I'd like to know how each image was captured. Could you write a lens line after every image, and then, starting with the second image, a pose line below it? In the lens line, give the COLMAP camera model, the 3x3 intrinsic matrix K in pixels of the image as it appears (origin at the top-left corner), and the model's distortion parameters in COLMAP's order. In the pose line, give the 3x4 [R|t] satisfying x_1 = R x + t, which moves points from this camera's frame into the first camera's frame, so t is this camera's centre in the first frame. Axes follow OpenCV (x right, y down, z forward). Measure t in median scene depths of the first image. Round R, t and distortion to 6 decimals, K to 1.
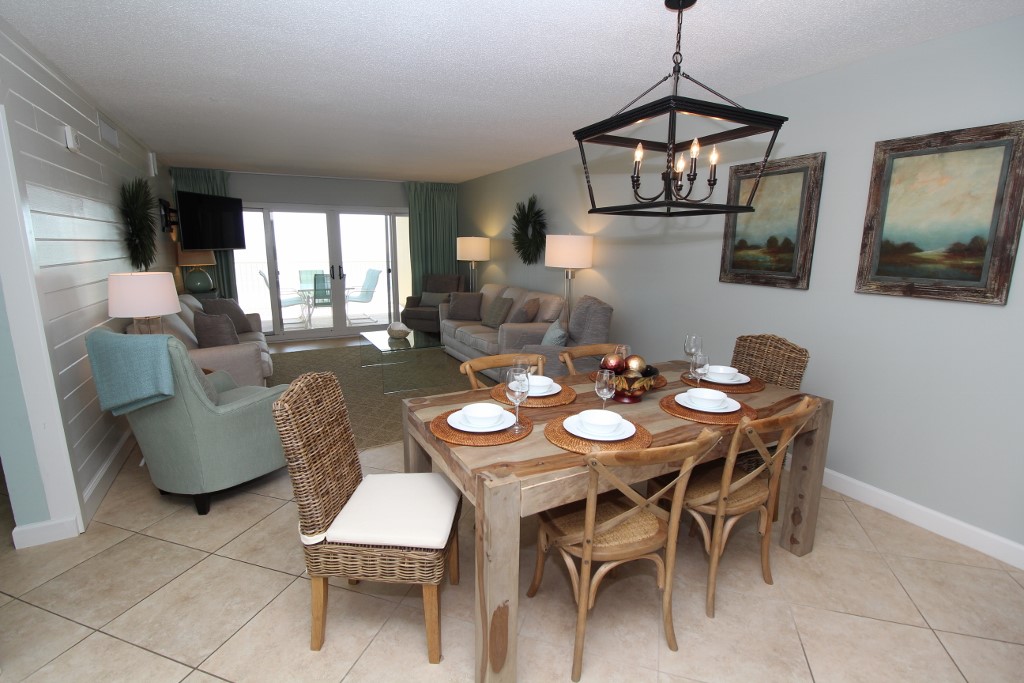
lens RADIAL K [[478.5, 0, 517.0], [0, 478.5, 343.1], [0, 0, 1]] dist [-0.006639, -0.000986]
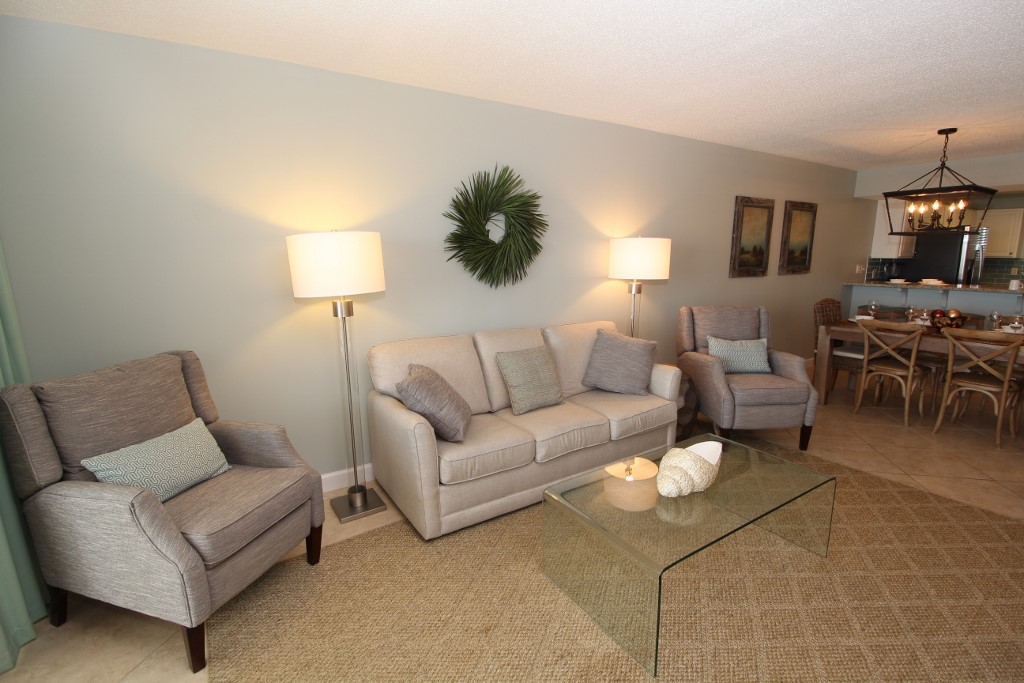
lens RADIAL K [[478.5, 0, 517.0], [0, 478.5, 343.1], [0, 0, 1]] dist [-0.006639, -0.000986]
pose [[-0.093853, -0.189778, 0.977331, -0.524880], [0.202649, 0.957471, 0.205382, -0.205495], [-0.974744, 0.217331, -0.051404, 0.990018]]
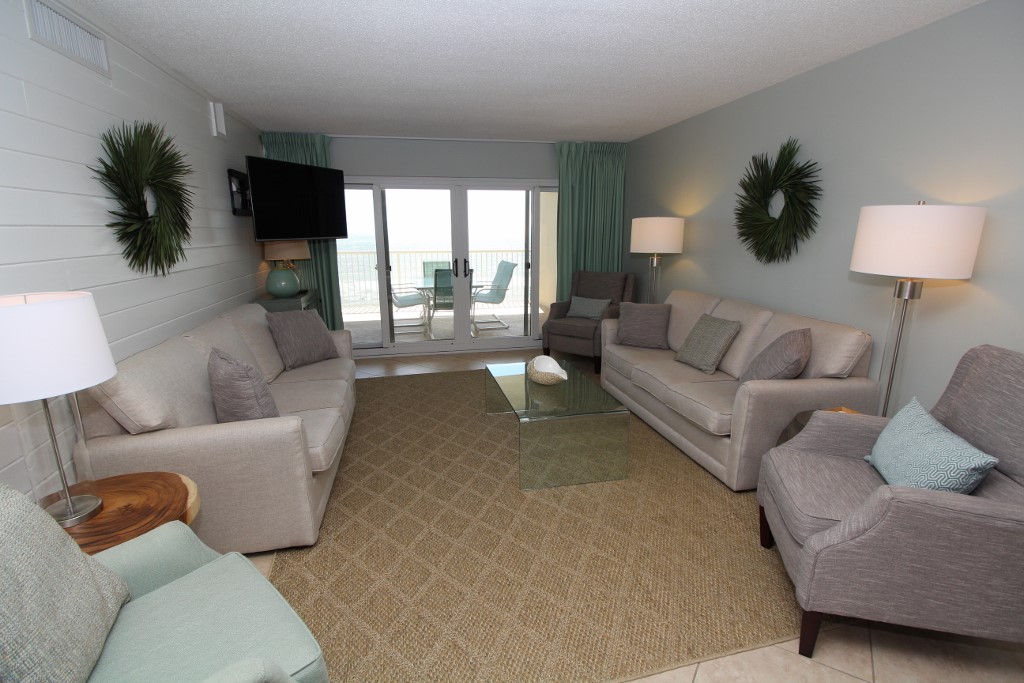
lens RADIAL K [[490.5, 0, 514.0], [0, 490.5, 340.4], [0, 0, 1]] dist [-0.000844, -0.000160]
pose [[0.964170, 0.048202, -0.260870, -0.109840], [-0.043541, 0.998772, 0.023620, -0.069241], [0.261689, -0.011415, 0.965085, 0.337525]]
